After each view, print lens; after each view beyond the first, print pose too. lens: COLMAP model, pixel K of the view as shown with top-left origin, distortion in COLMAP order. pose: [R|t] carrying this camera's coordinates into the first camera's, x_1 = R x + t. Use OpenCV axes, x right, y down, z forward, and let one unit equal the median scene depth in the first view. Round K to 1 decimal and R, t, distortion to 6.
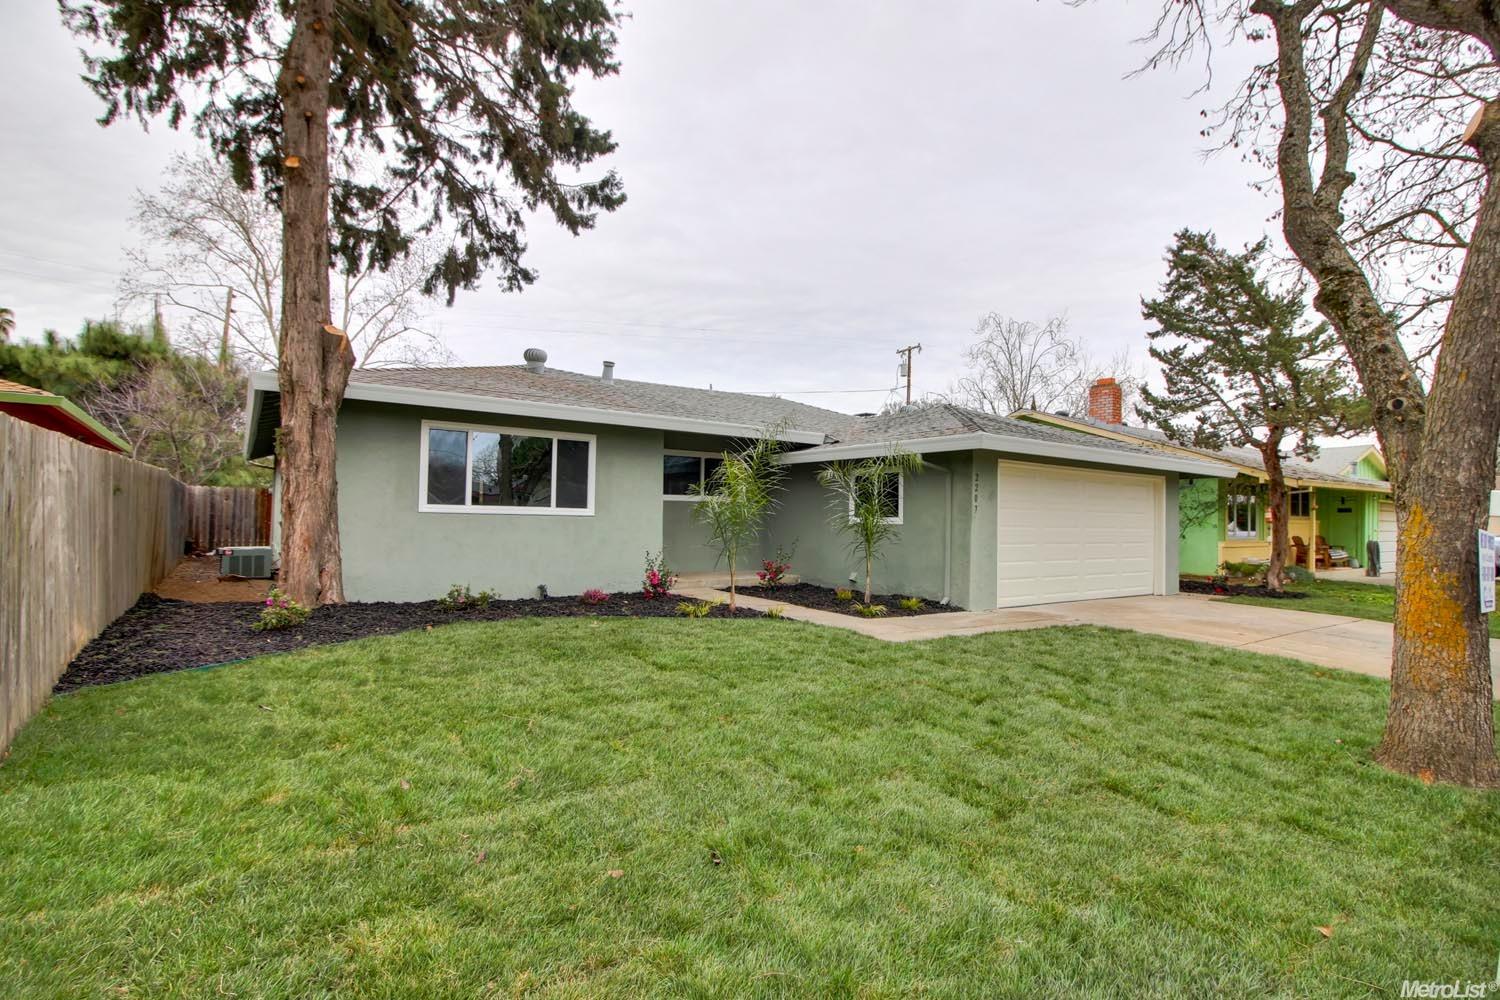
lens RADIAL K [[733.2, 0, 750.0], [0, 733.2, 500.0], [0, 0, 1]] dist [-0.017011, -0.000136]
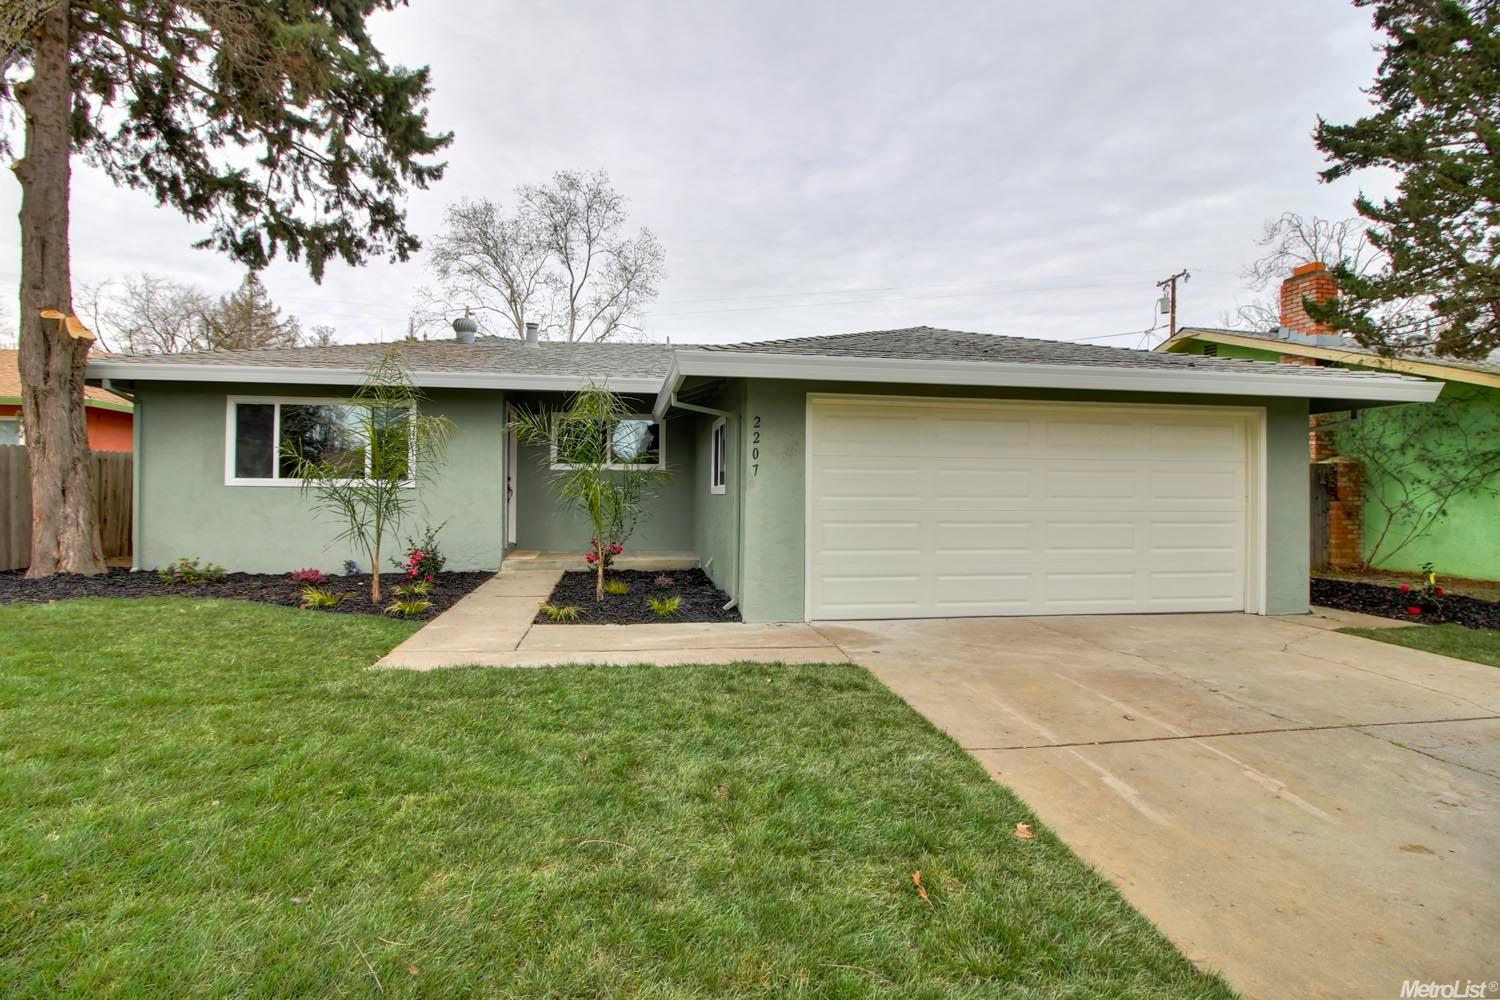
lens RADIAL K [[704.4, 0, 744.1], [0, 704.4, 476.8], [0, 0, 1]] dist [-0.016452, -0.000689]
pose [[0.891617, -0.020155, -0.452342, 0.536425], [0.020463, 0.999782, -0.004212, 0.019356], [0.452328, -0.005500, 0.891835, 0.385937]]
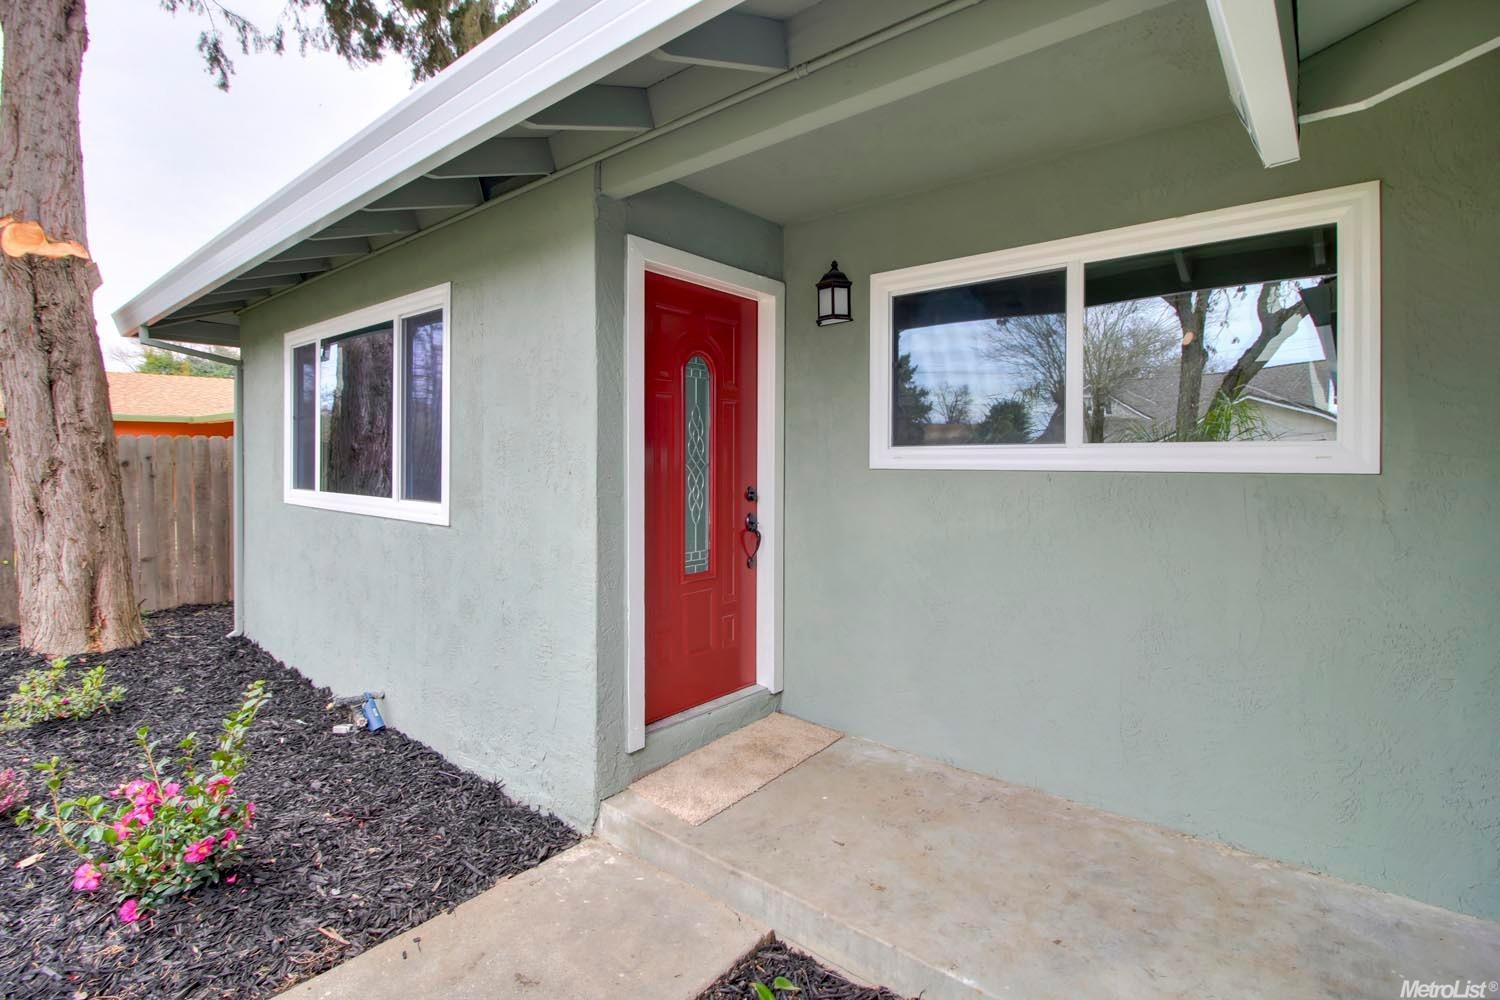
lens RADIAL K [[704.4, 0, 744.1], [0, 704.4, 476.8], [0, 0, 1]] dist [-0.016452, -0.000689]
pose [[0.233641, -0.005202, -0.972309, 0.104214], [0.011516, 0.999930, -0.002582, -0.000829], [0.972255, -0.010594, 0.233685, 1.053426]]
